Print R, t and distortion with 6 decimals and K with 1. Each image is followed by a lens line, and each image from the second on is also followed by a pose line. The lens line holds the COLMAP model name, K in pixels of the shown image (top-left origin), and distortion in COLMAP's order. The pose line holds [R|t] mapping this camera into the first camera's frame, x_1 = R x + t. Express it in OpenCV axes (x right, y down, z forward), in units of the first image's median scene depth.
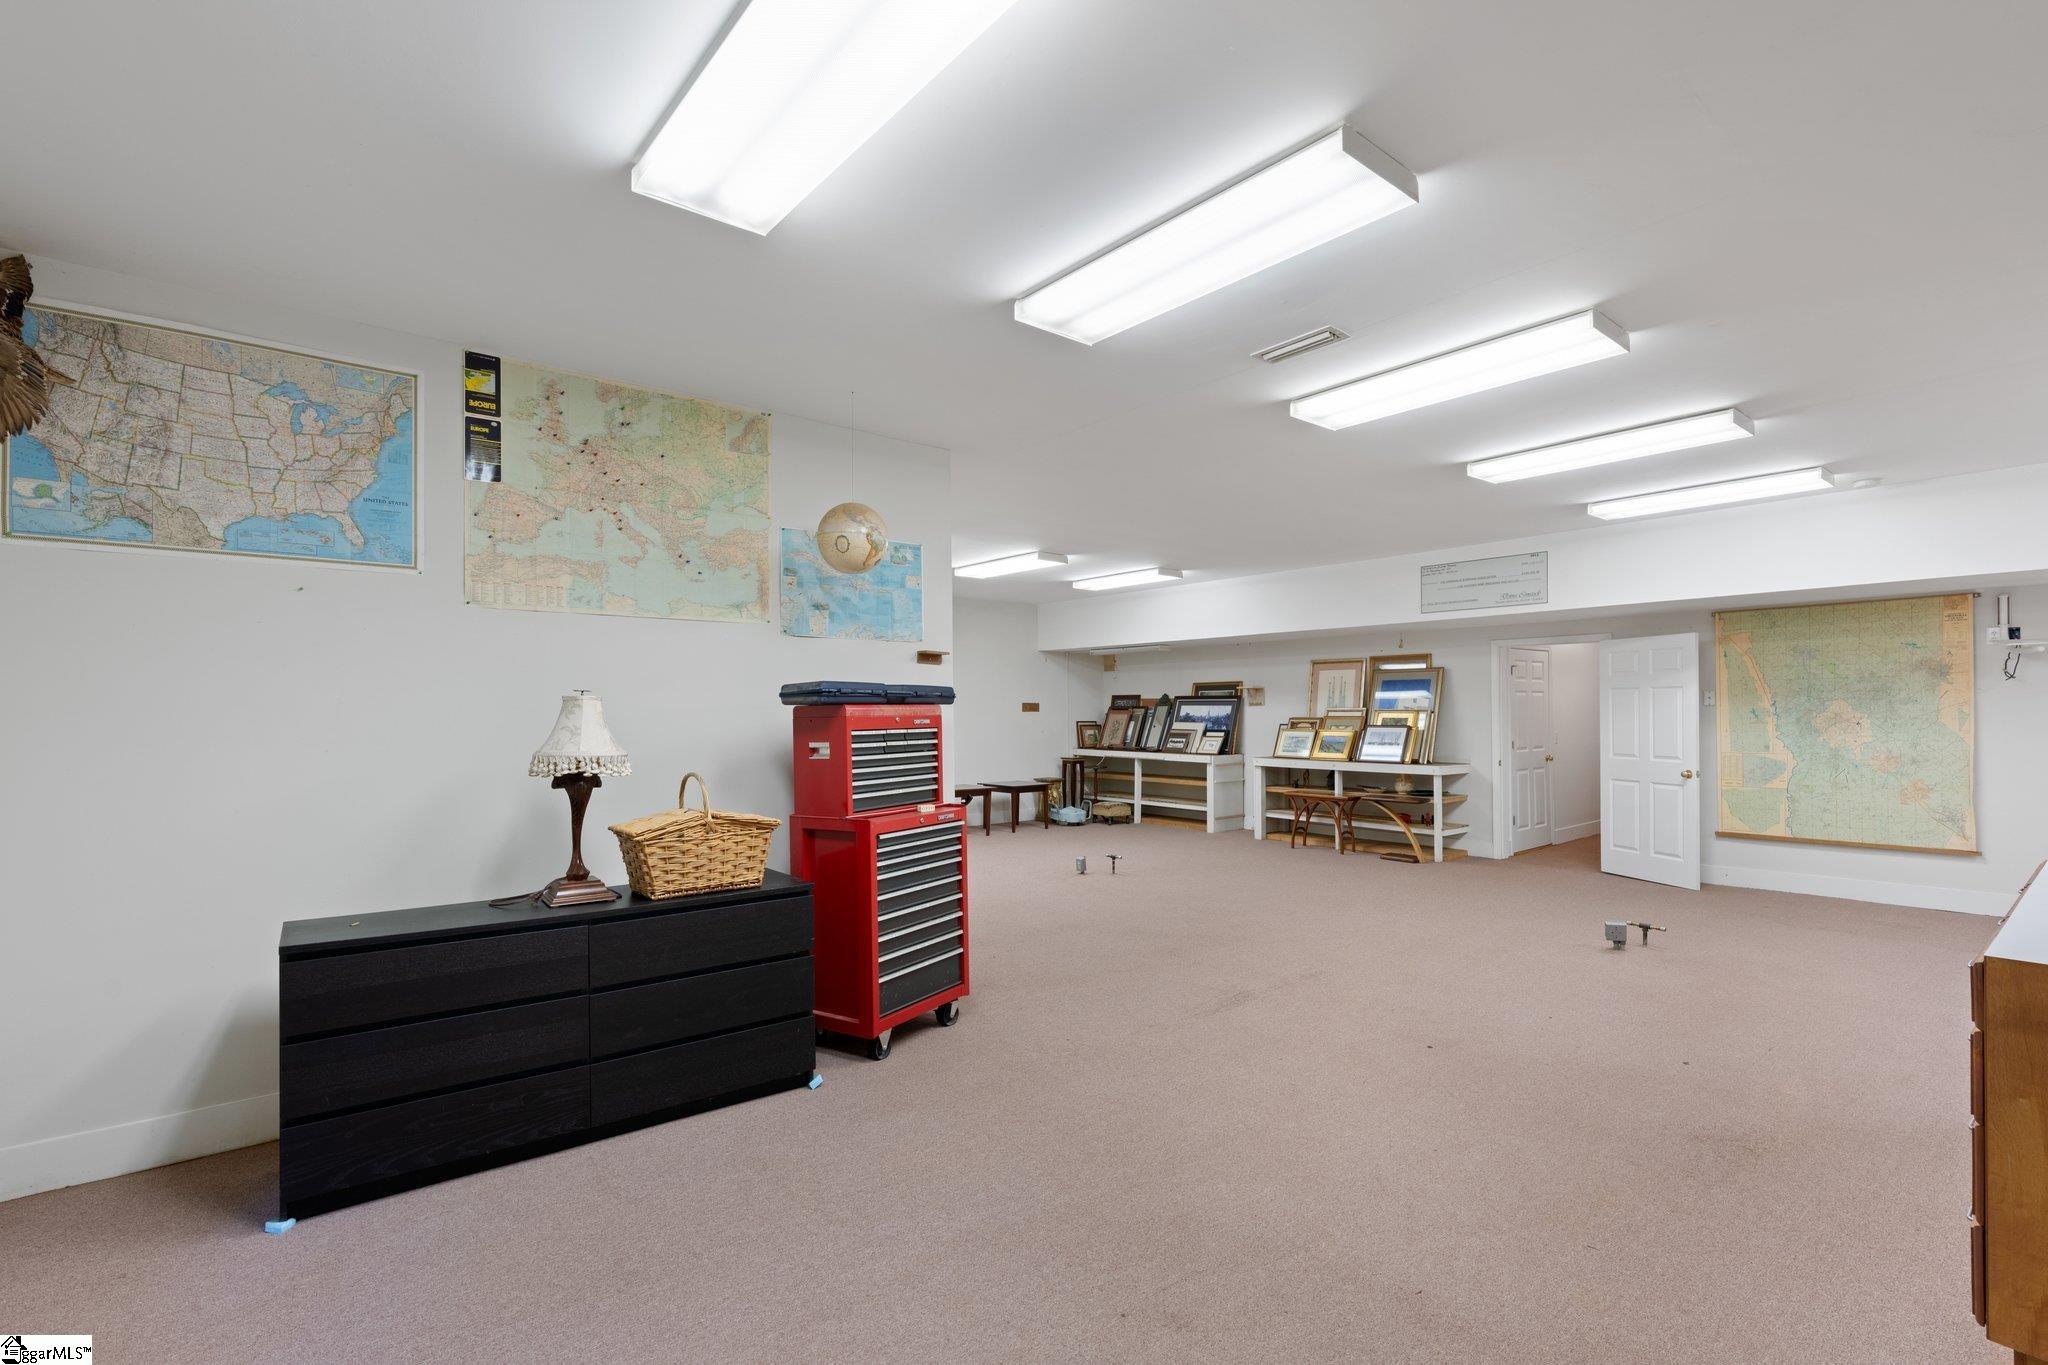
lens RADIAL K [[948.8, 0, 1024.7], [0, 948.8, 699.1], [0, 0, 1]] dist [0.000882, 0.000483]
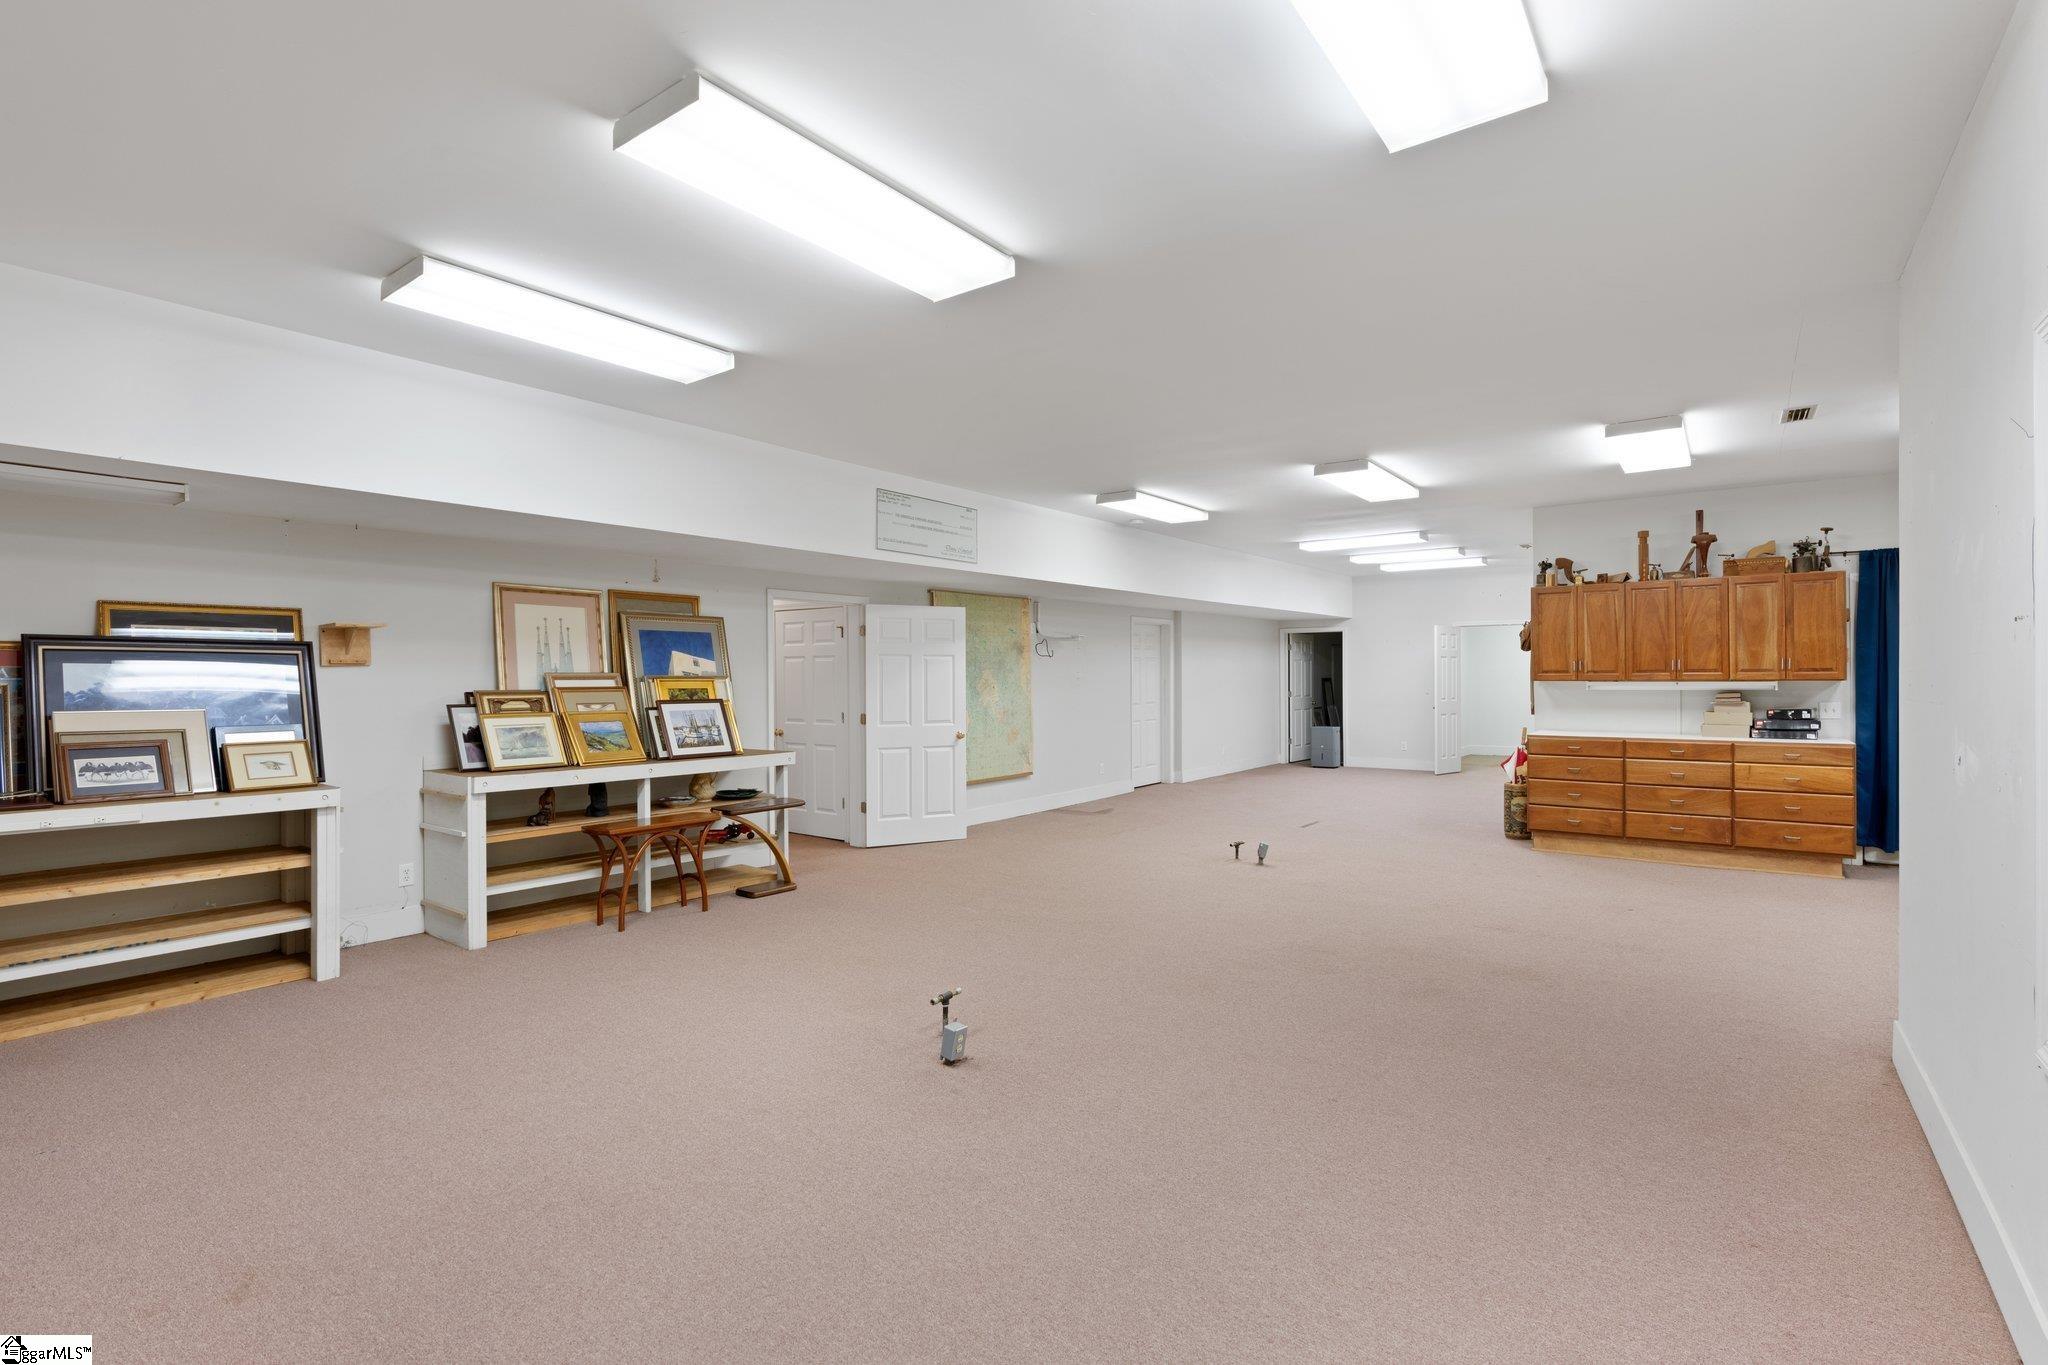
lens RADIAL K [[932.5, 0, 1021.4], [0, 932.5, 673.2], [0, 0, 1]] dist [0.000429, 0.000167]
pose [[-0.216698, 0.010229, 0.976185, -0.339050], [-0.006189, 0.999911, -0.011851, 0.017817], [-0.976219, -0.008609, -0.216615, 1.052209]]
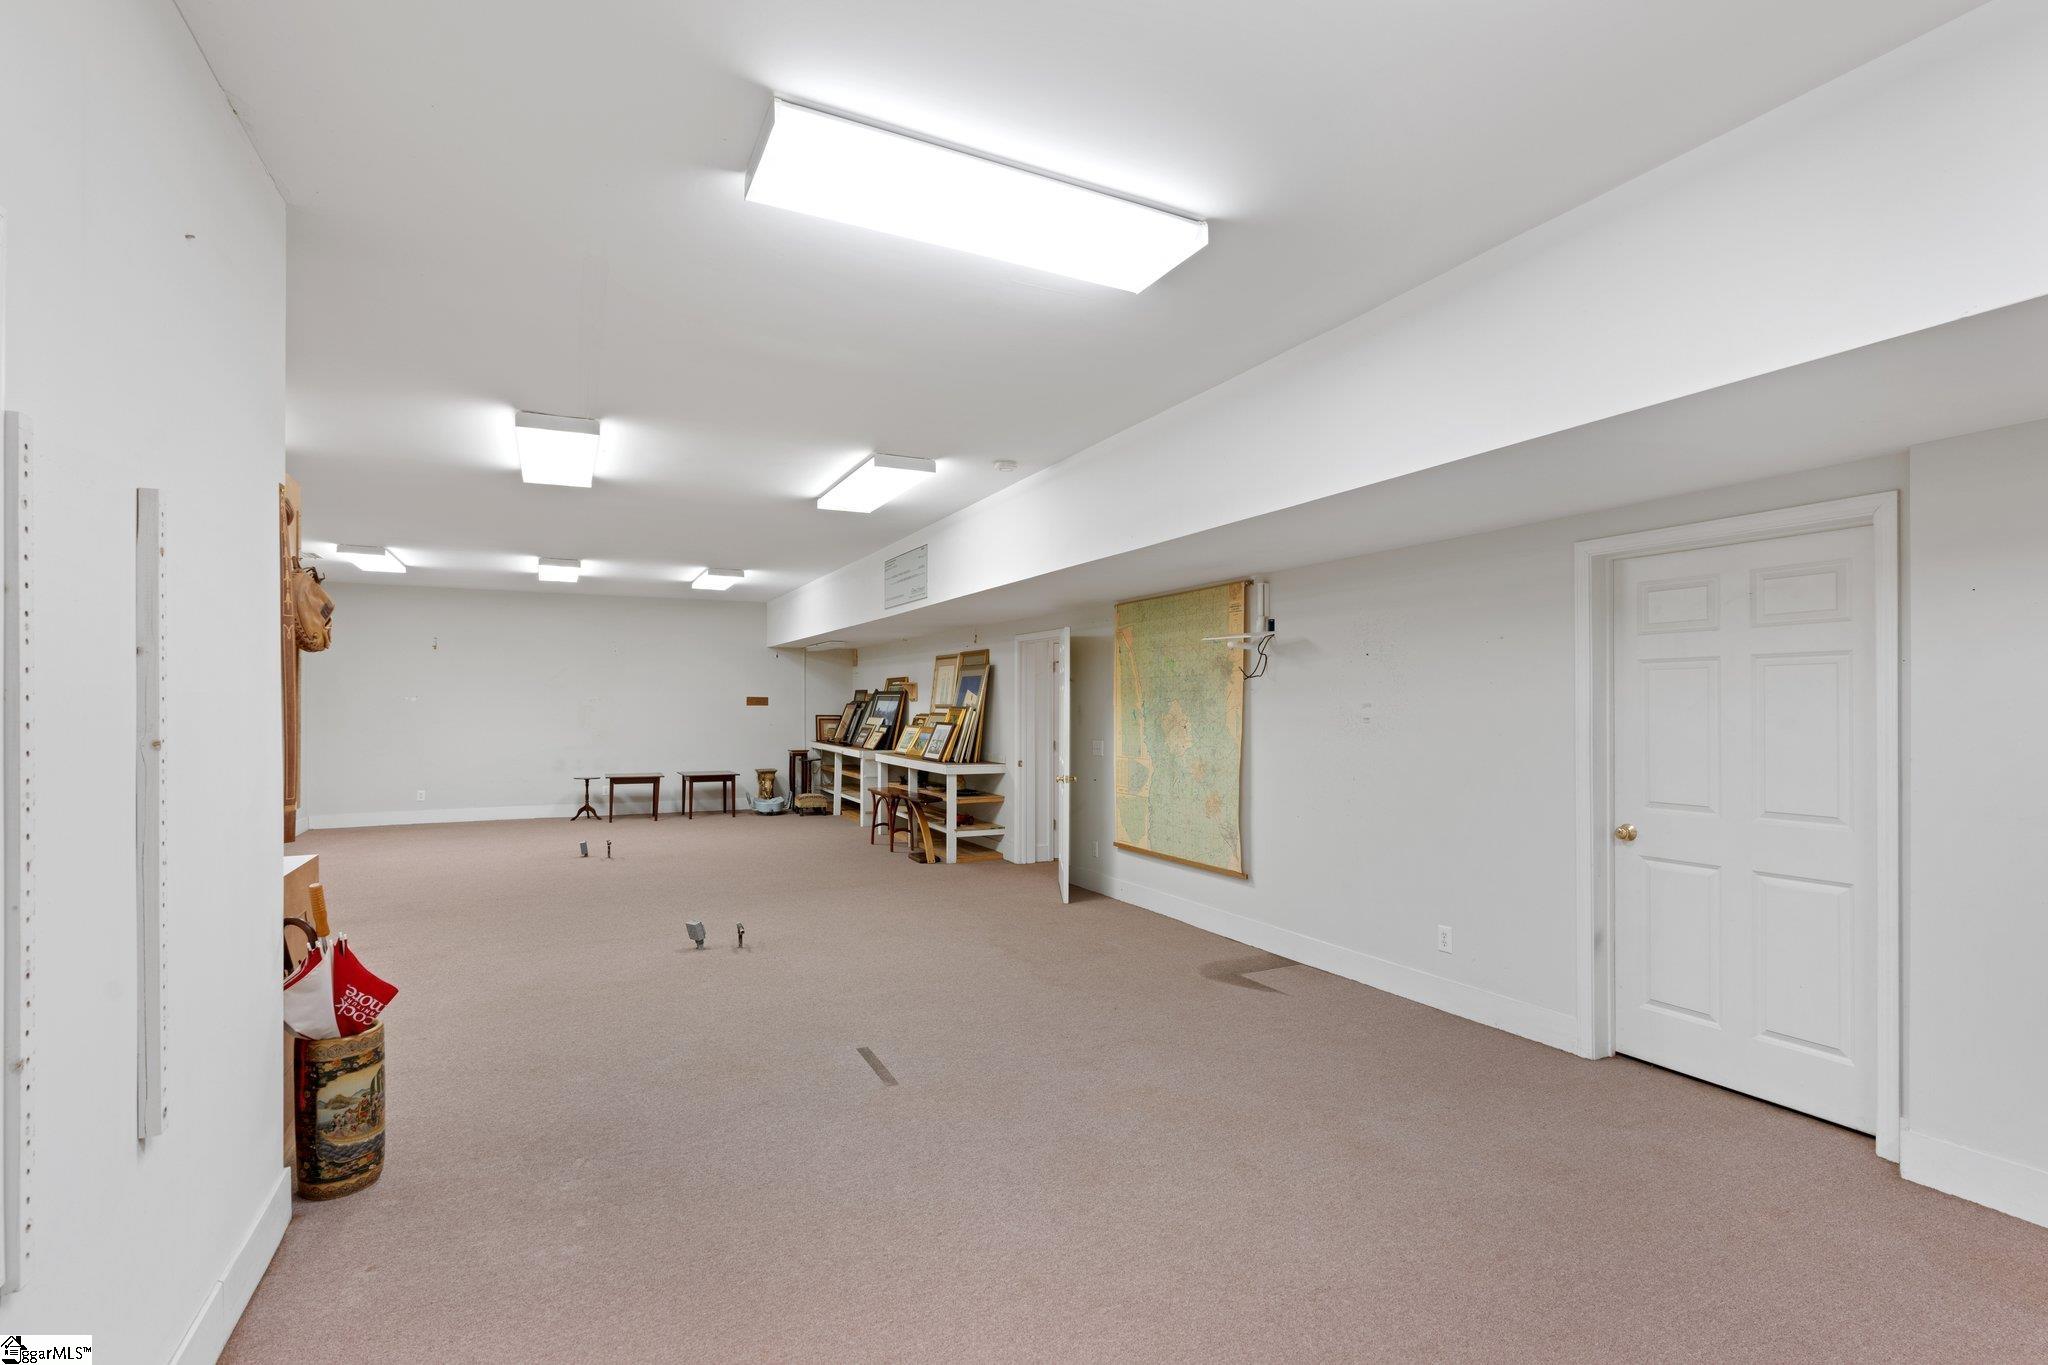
lens RADIAL K [[948.8, 0, 1024.7], [0, 948.8, 699.1], [0, 0, 1]] dist [0.000882, 0.000483]
pose [[0.971970, 0.008259, -0.234961, 0.795722], [-0.006572, 0.999947, 0.007961, -0.005820], [0.235014, -0.006194, 0.971972, 0.076562]]
